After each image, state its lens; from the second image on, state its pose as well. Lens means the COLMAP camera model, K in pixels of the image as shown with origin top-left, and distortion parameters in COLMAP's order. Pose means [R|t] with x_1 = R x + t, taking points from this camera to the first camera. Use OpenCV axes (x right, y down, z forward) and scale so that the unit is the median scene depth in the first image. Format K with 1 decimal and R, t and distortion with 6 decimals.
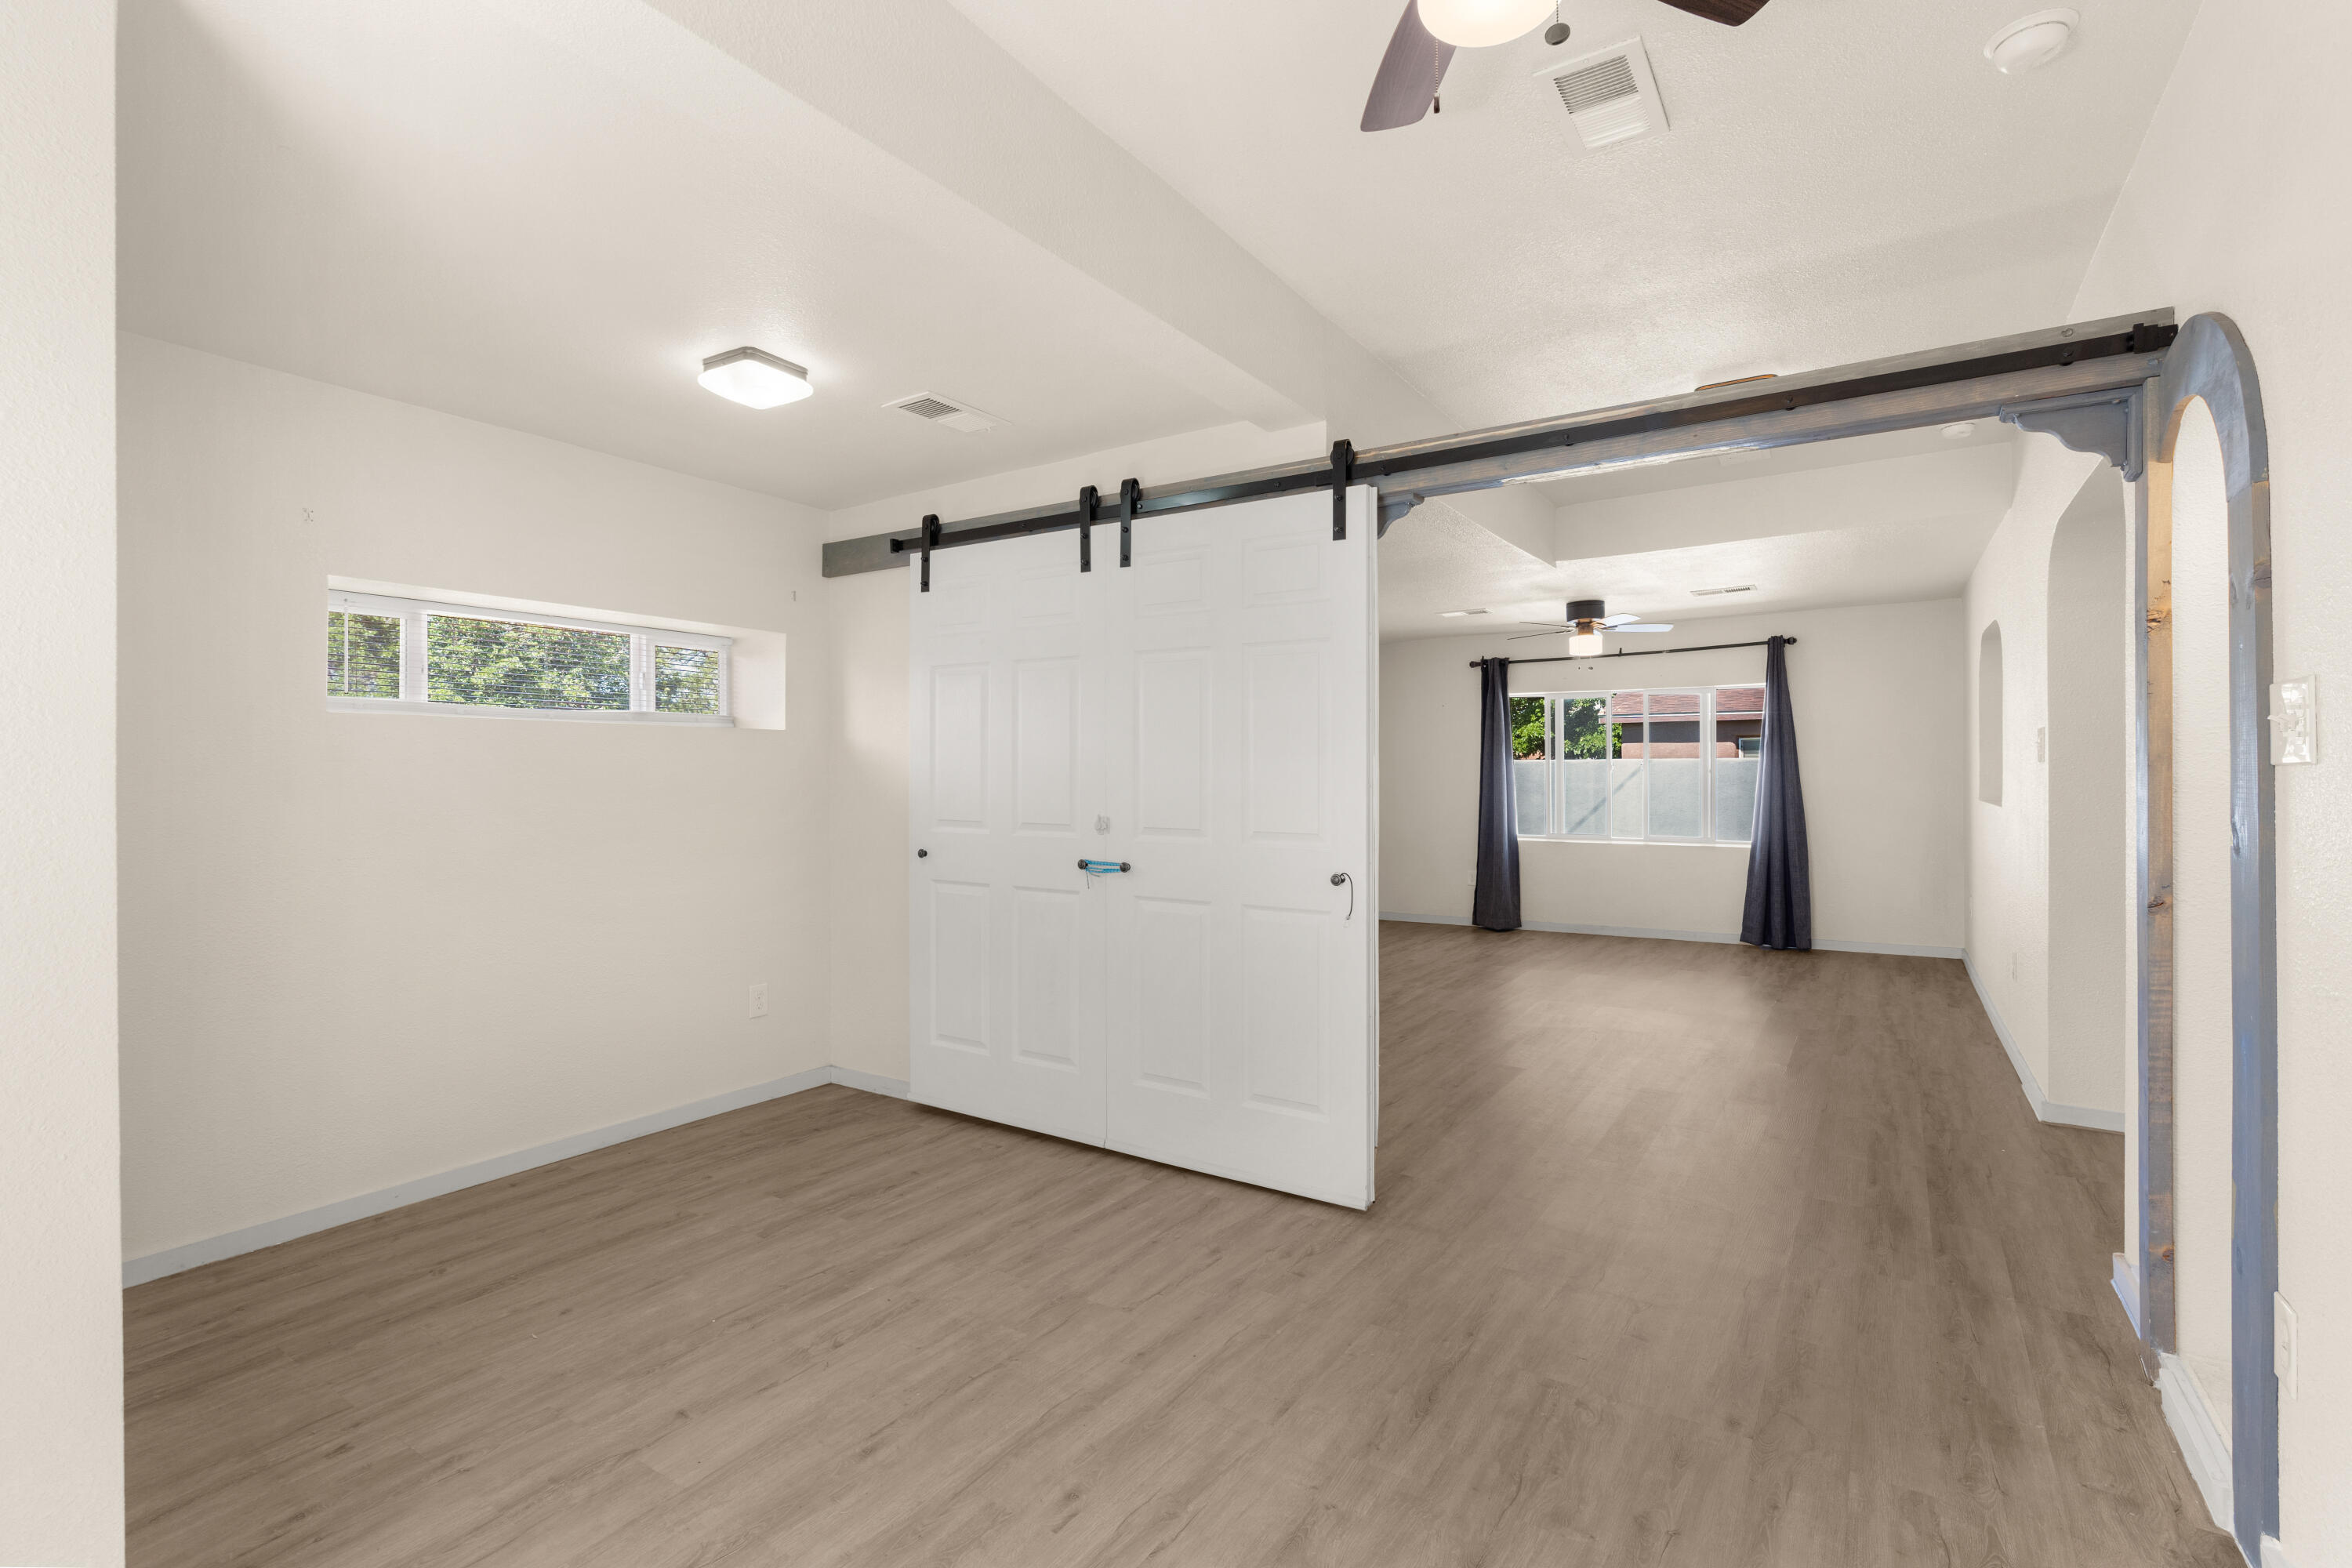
lens RADIAL K [[1070.2, 0, 1175.8], [0, 1070.2, 771.5], [0, 0, 1]] dist [-0.009185, 0.002283]
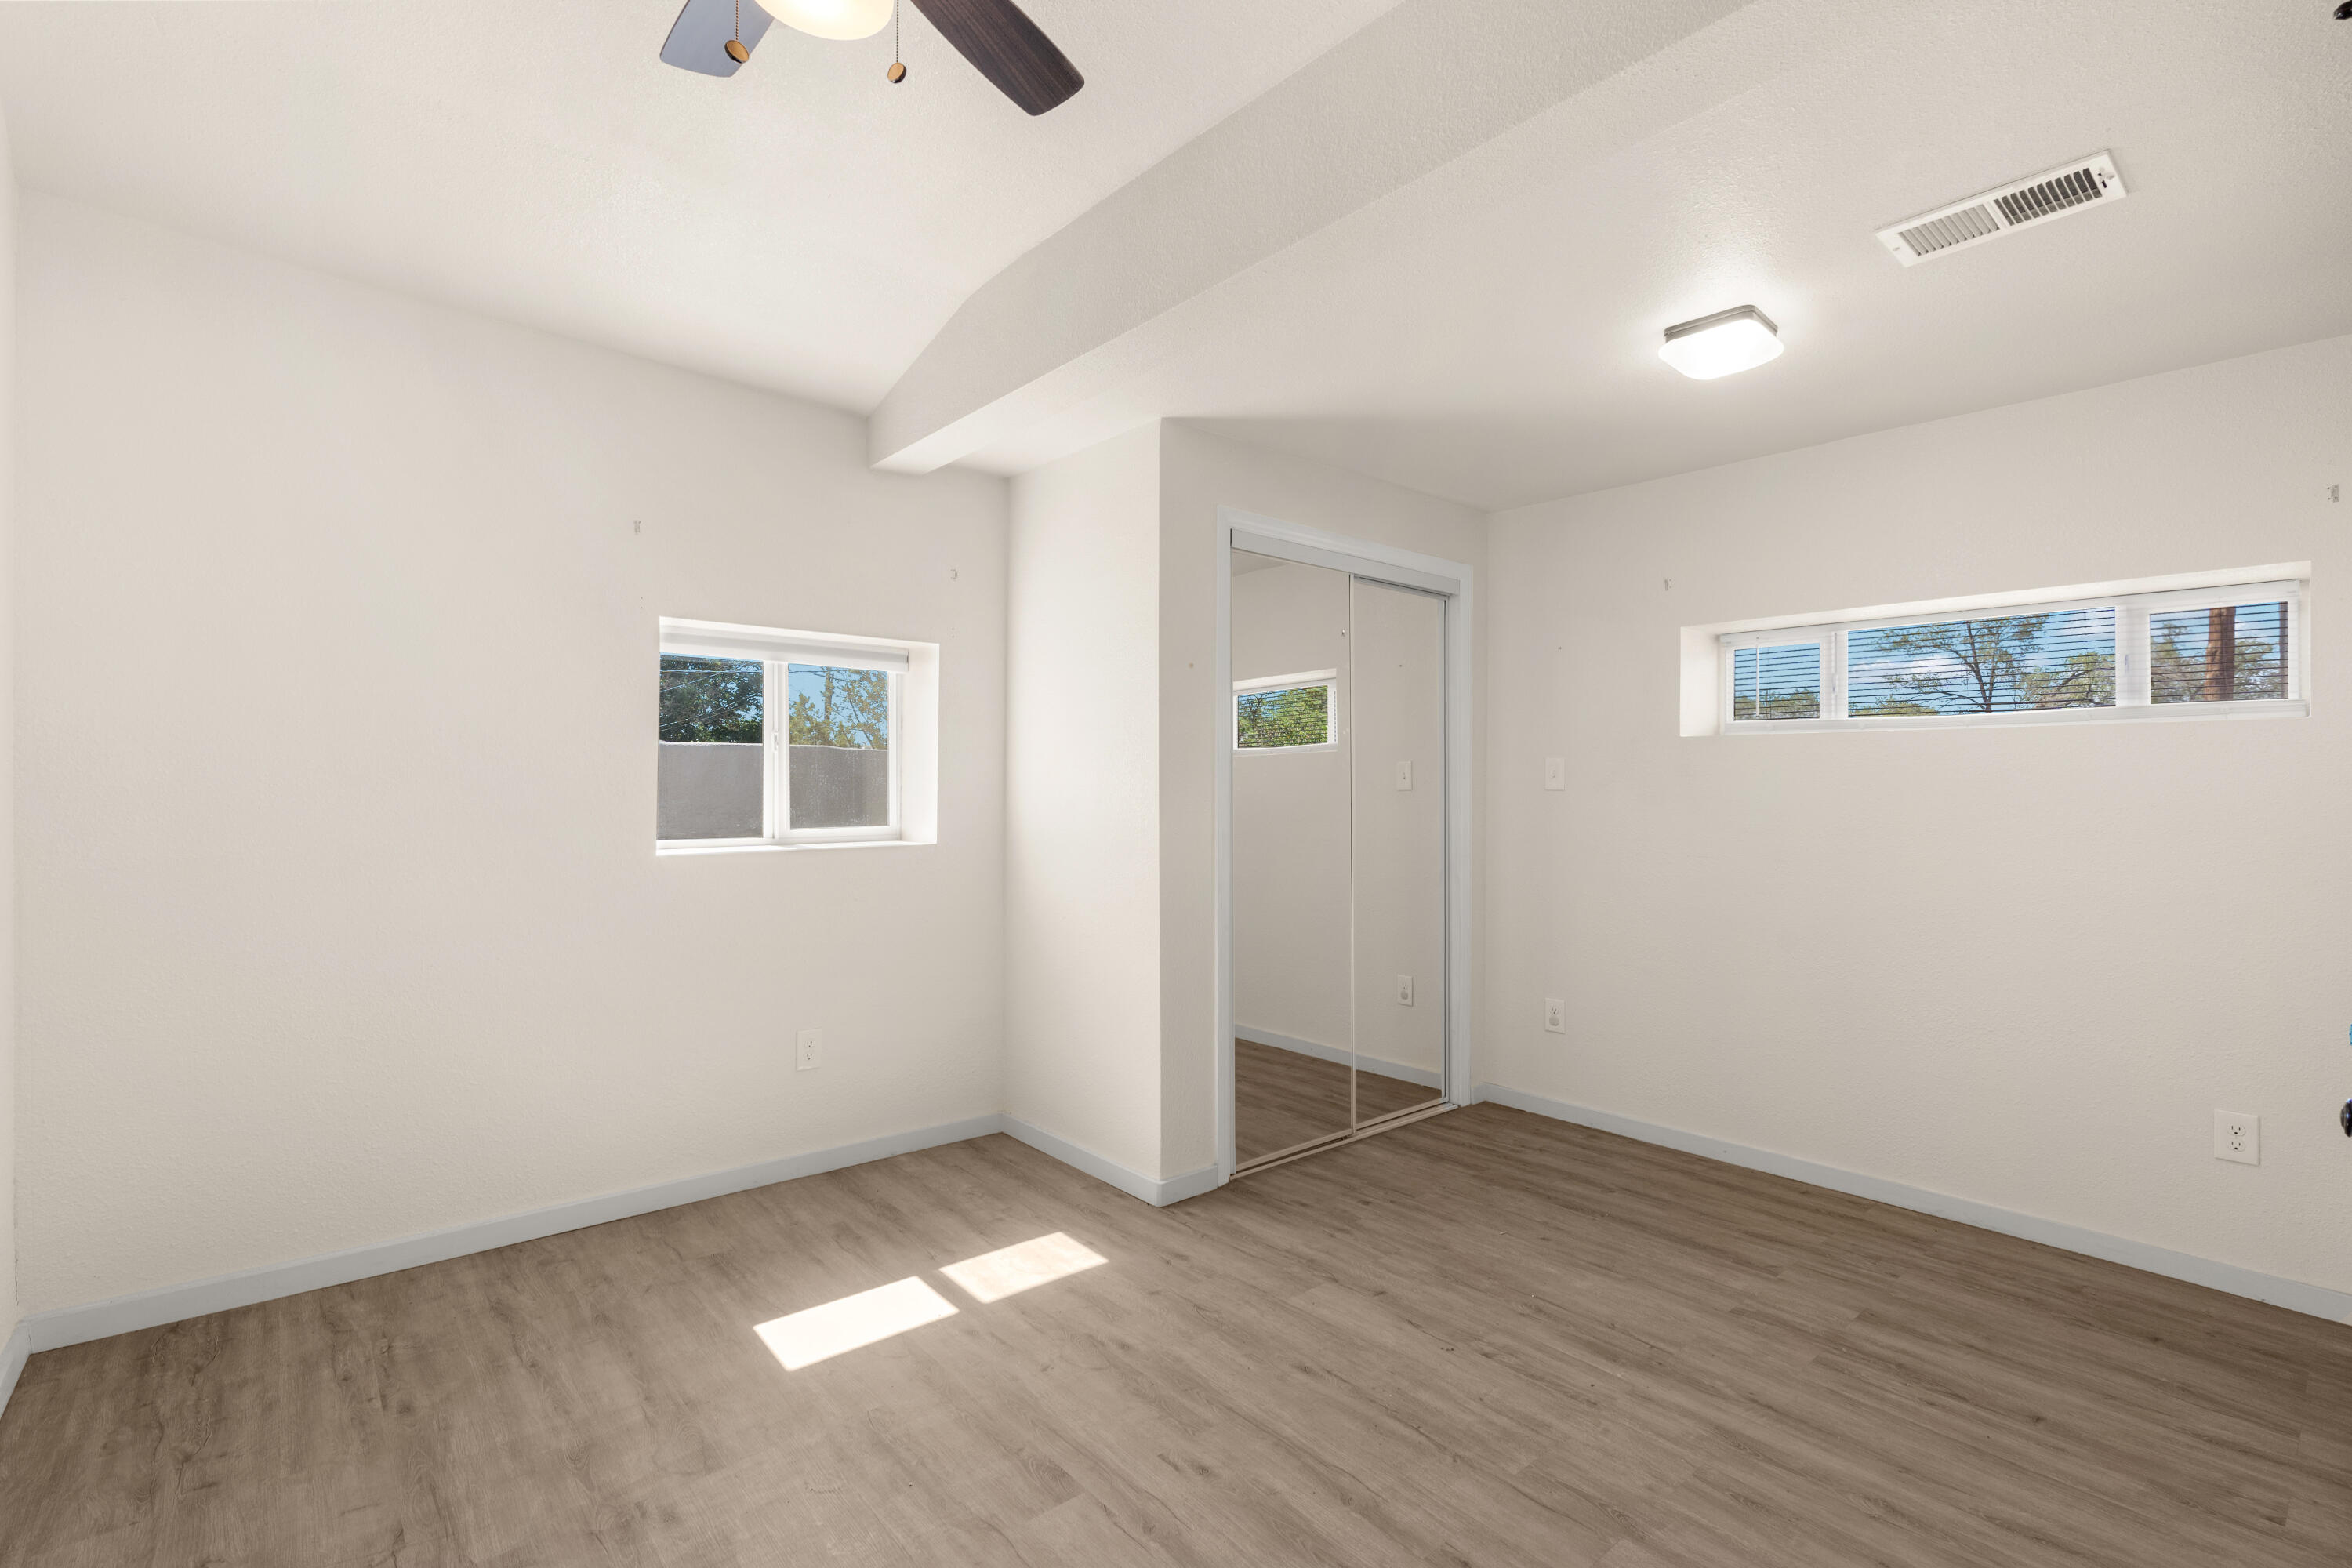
lens RADIAL K [[1070.2, 0, 1190.4], [0, 1070.2, 797.9], [0, 0, 1]] dist [-0.009185, 0.002283]
pose [[-0.264303, 0.010684, -0.964380, 0.600016], [-0.005529, 0.999905, 0.012593, 0.003804], [0.964424, 0.008661, -0.264219, 0.830720]]
